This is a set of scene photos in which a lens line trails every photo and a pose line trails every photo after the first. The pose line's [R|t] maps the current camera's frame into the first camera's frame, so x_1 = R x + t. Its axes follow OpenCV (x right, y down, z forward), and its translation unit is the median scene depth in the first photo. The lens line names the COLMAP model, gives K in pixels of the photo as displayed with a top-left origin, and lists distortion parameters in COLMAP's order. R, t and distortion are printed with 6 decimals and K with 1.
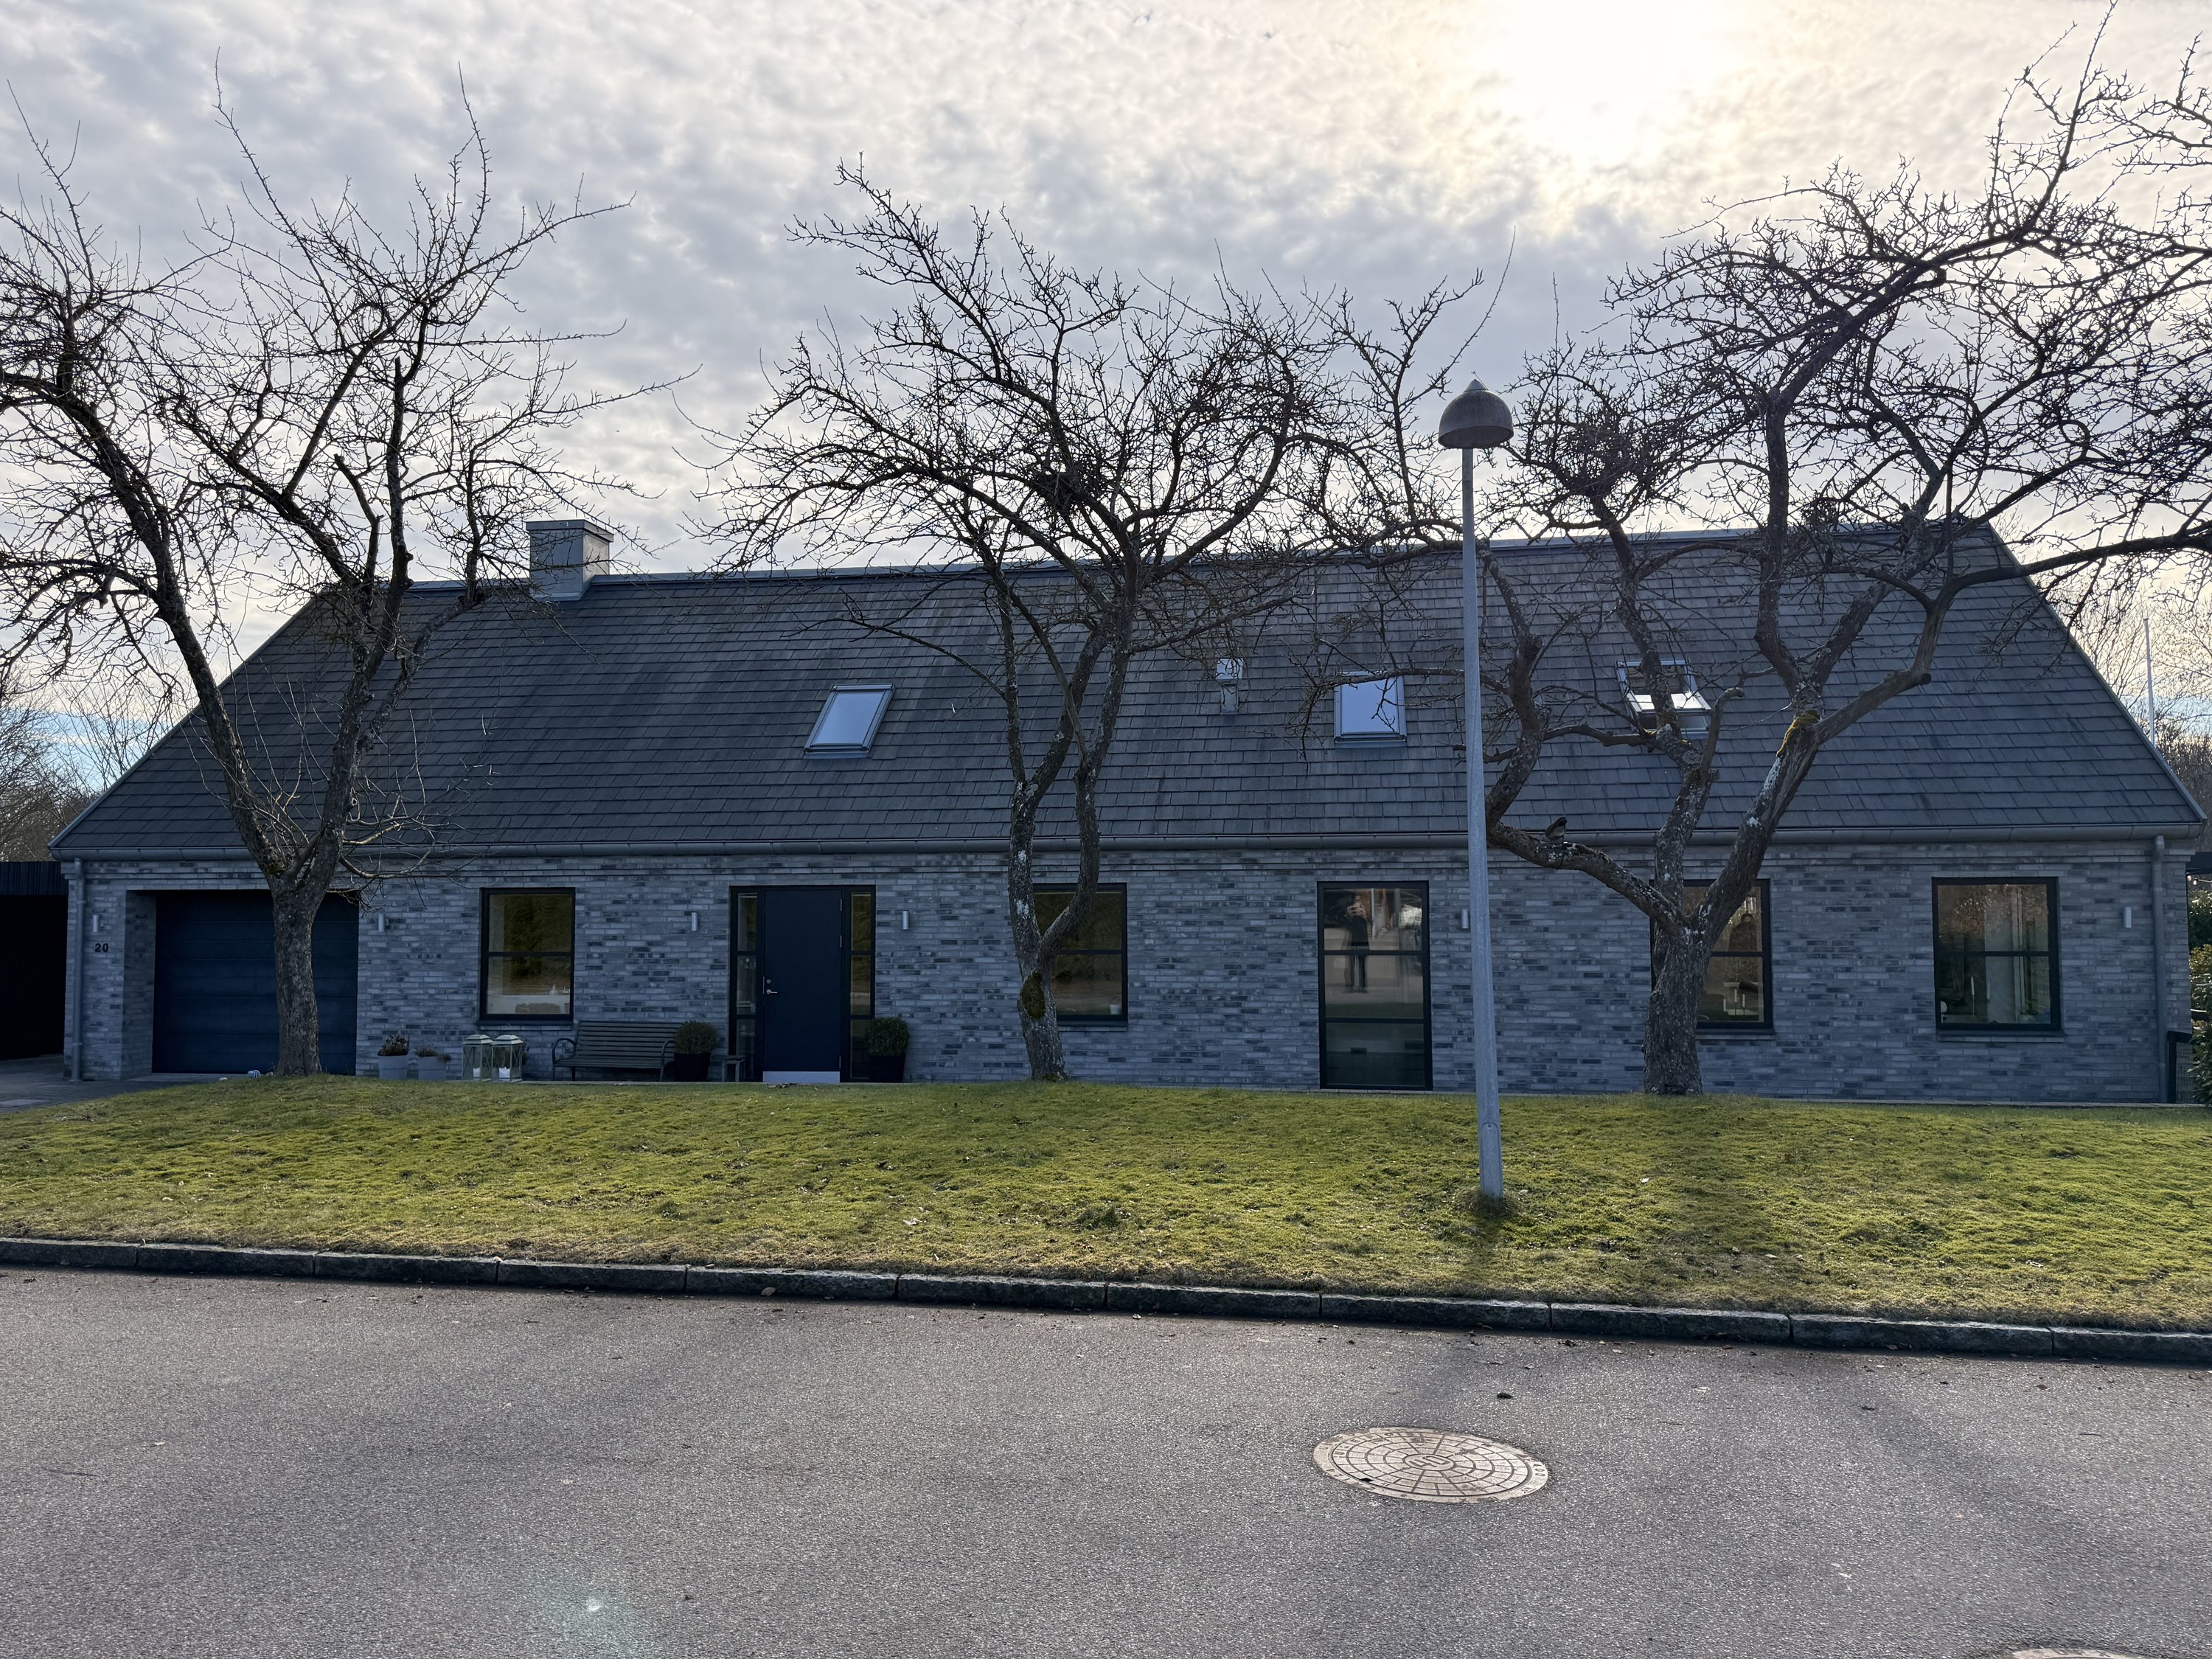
lens RADIAL K [[1779.0, 0, 1106.0], [0, 1779.0, 829.5], [0, 0, 1]] dist [0.103762, -0.280812]
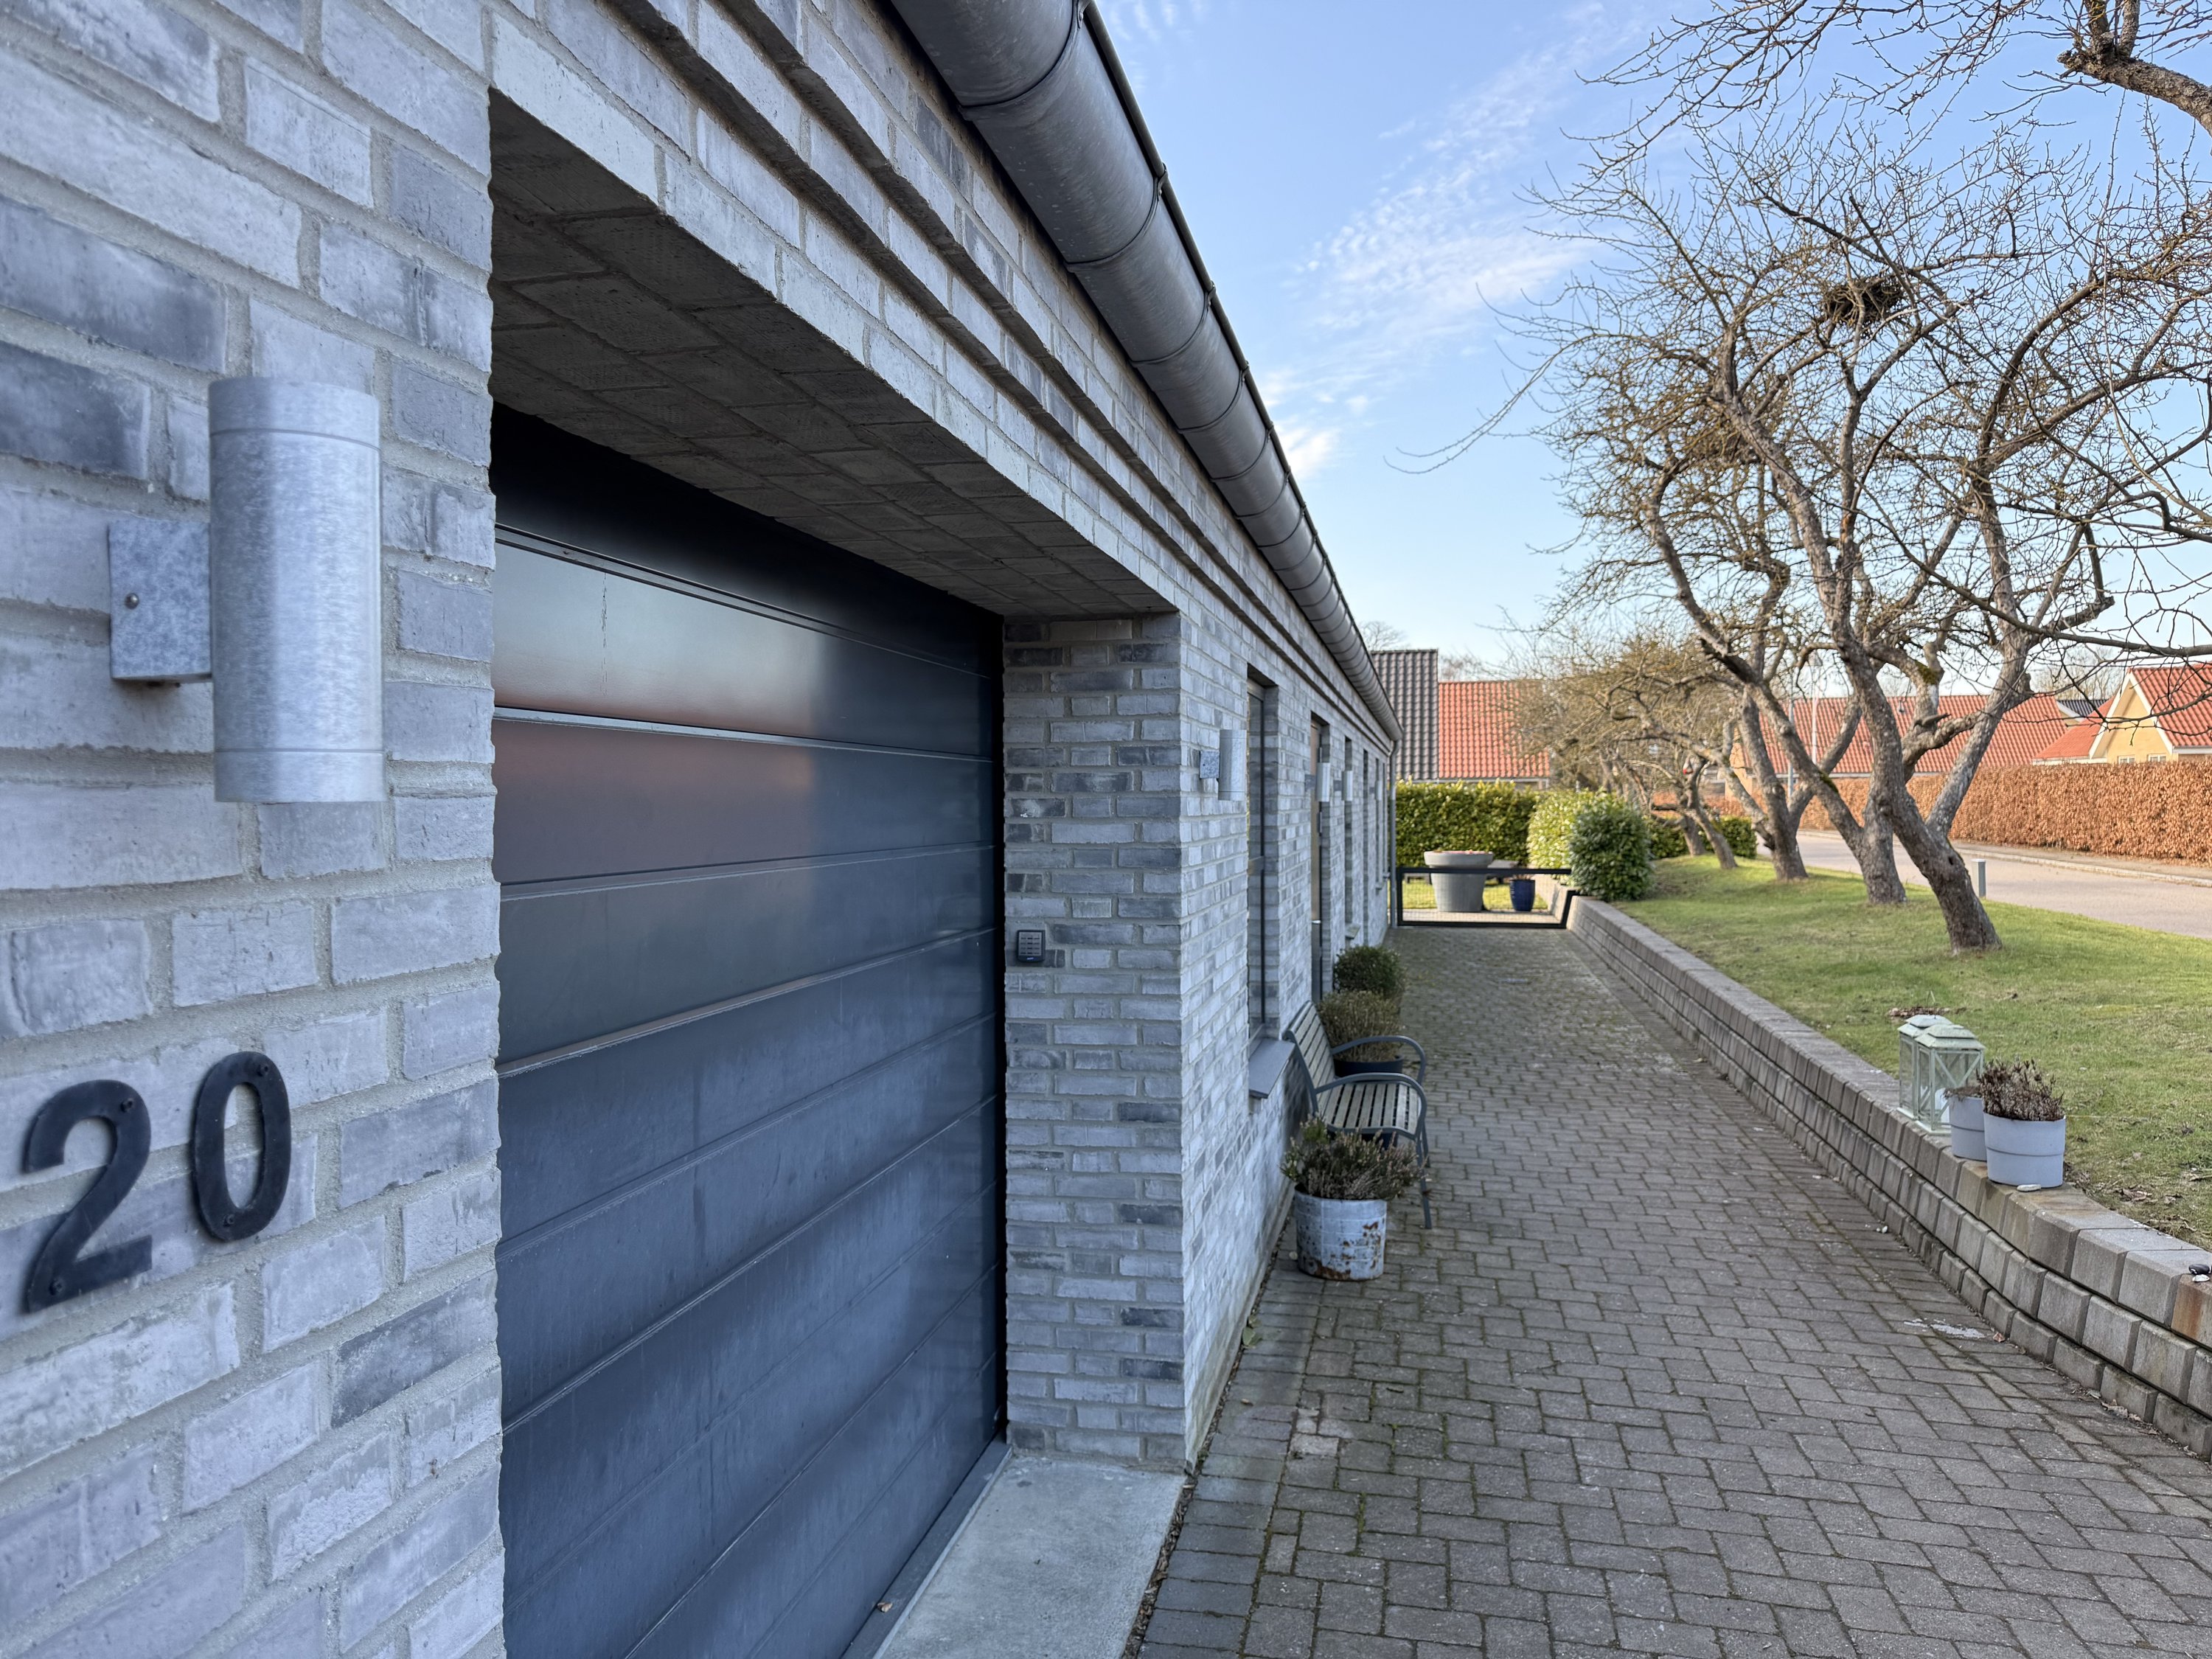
lens RADIAL K [[1543.8, 0, 1100.6], [0, 1543.8, 830.8], [0, 0, 1]] dist [0.149687, -0.238234]
pose [[0.024272, -0.015477, 0.999586, -0.628627], [-0.065154, 0.997730, 0.017031, 0.058863], [-0.997580, -0.065541, 0.023209, 1.025793]]
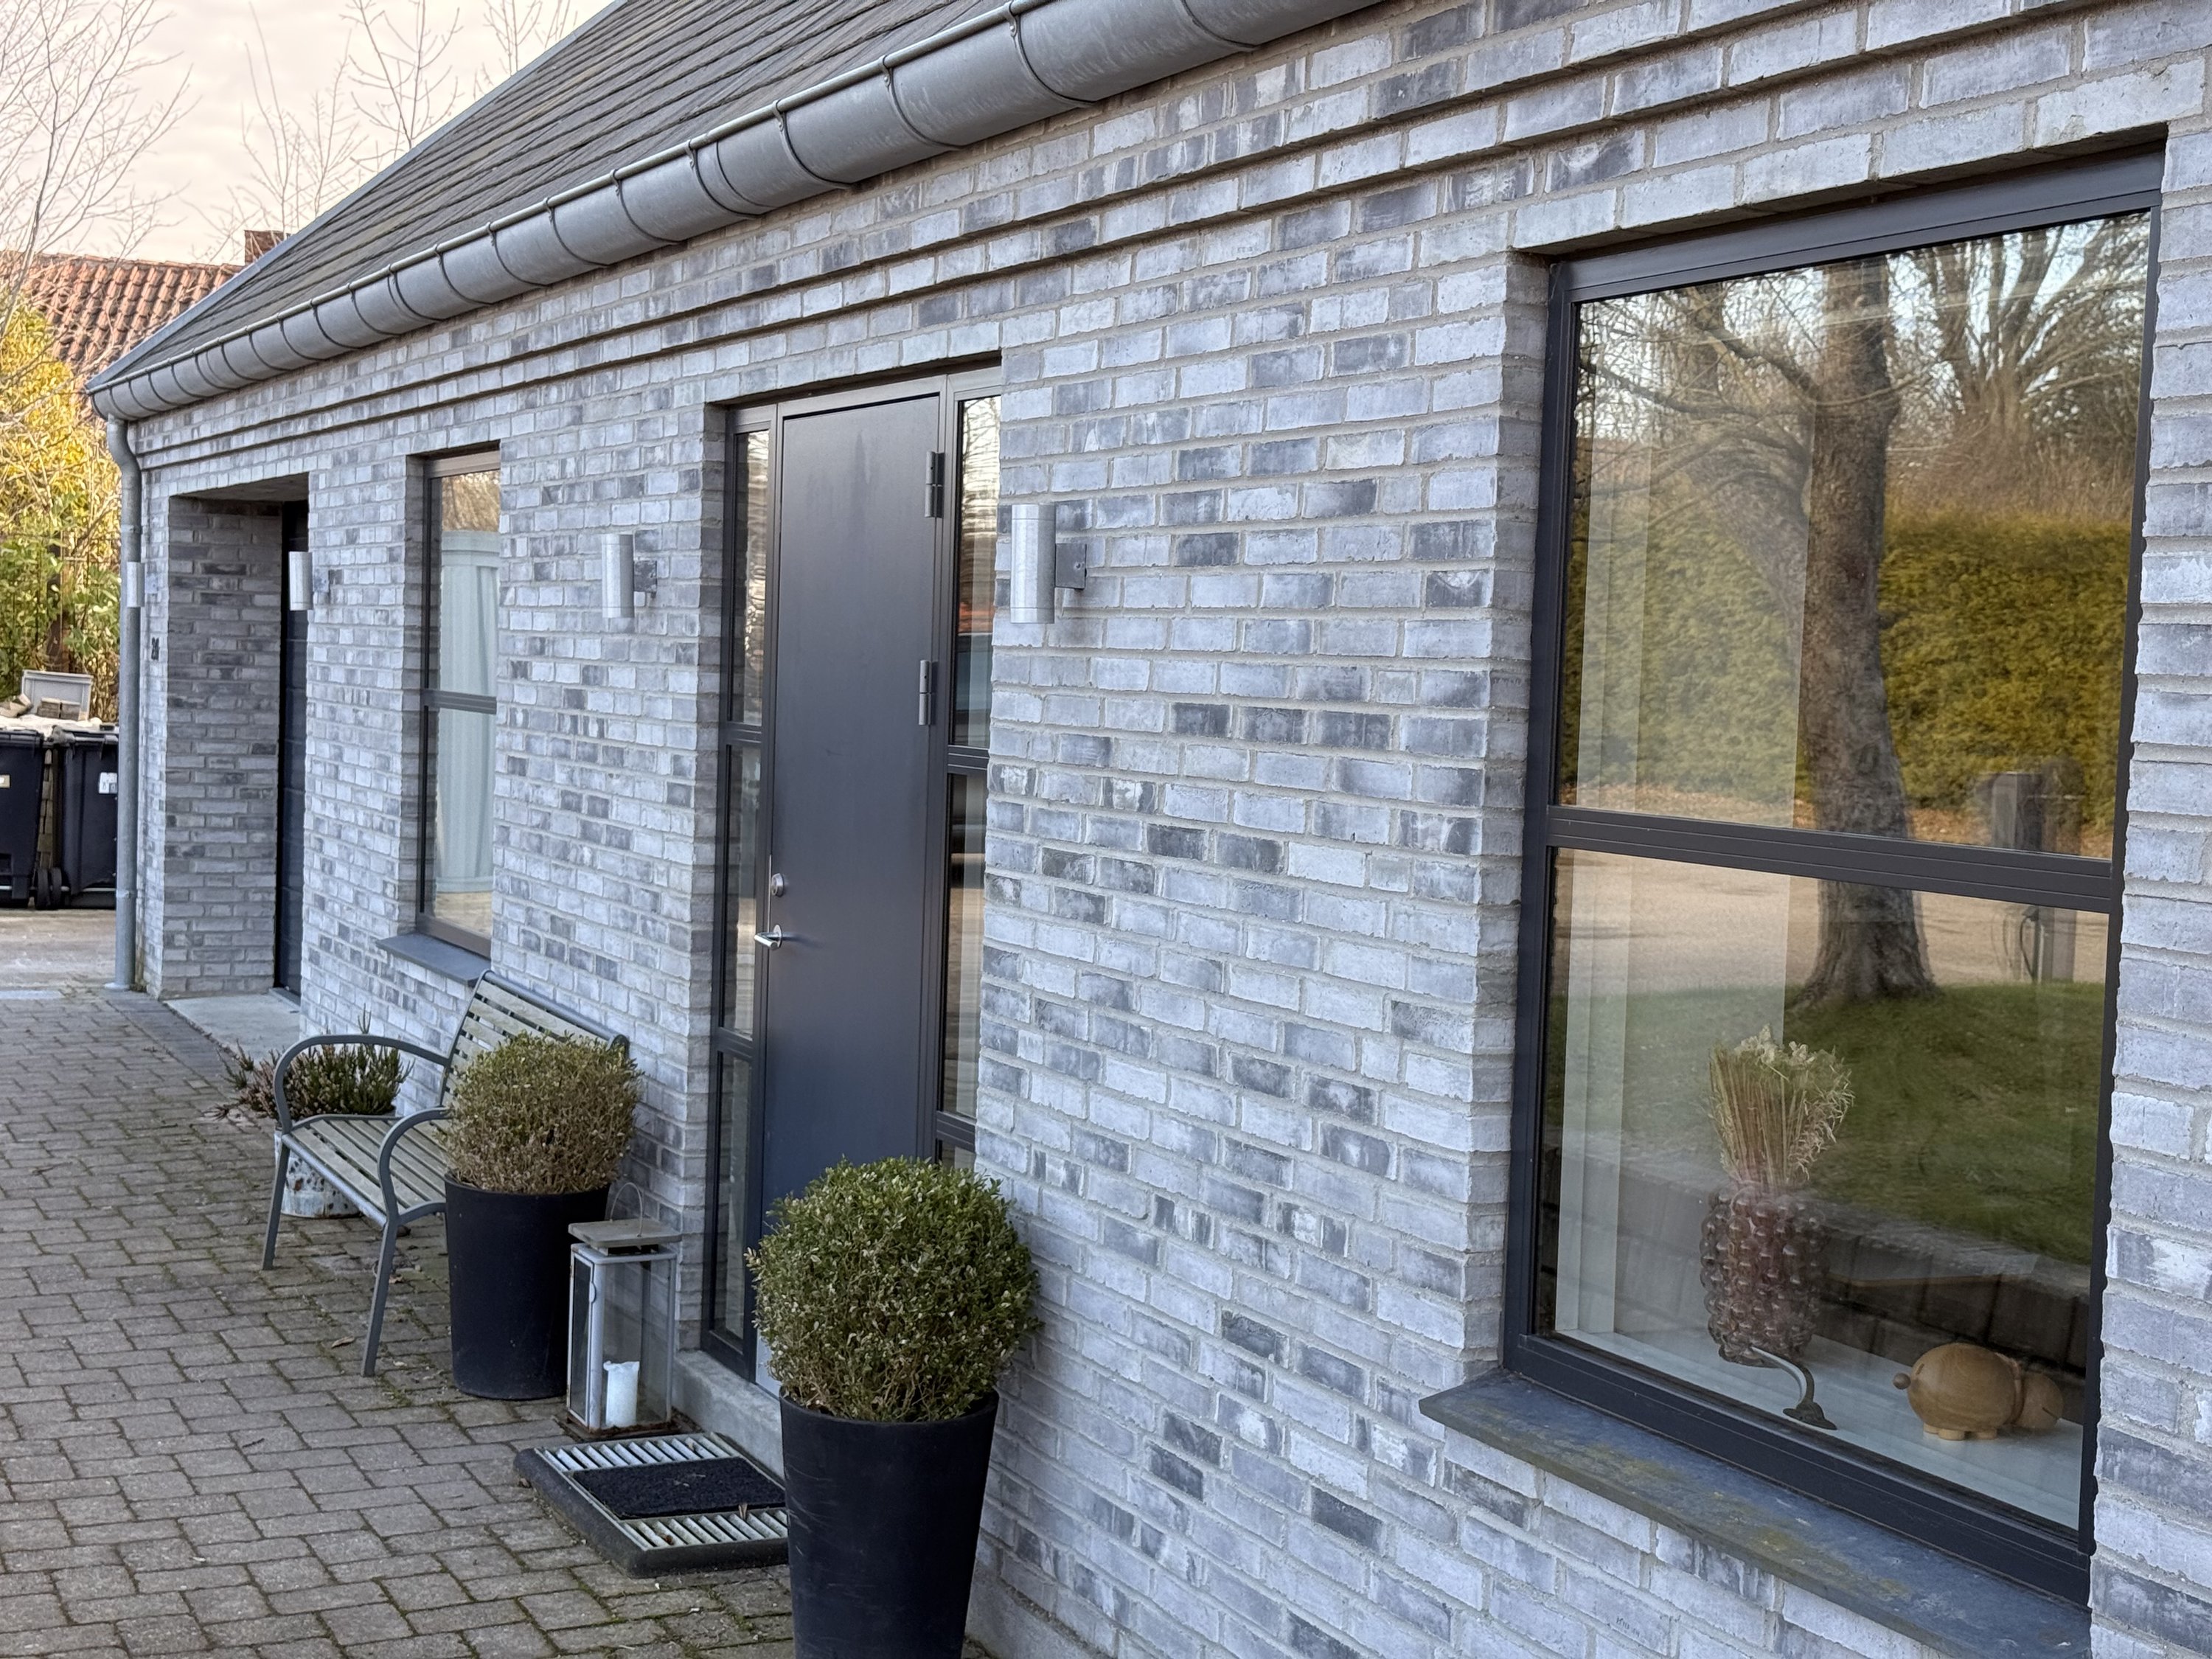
lens RADIAL K [[3083.9, 0, 1106.0], [0, 3083.9, 829.5], [0, 0, 1]] dist [0.012713, 0.005521]
pose [[0.590620, 0.067320, -0.804137, 0.103293], [0.020358, 0.994954, 0.098247, 0.045904], [0.806693, -0.074397, 0.586269, 0.816653]]
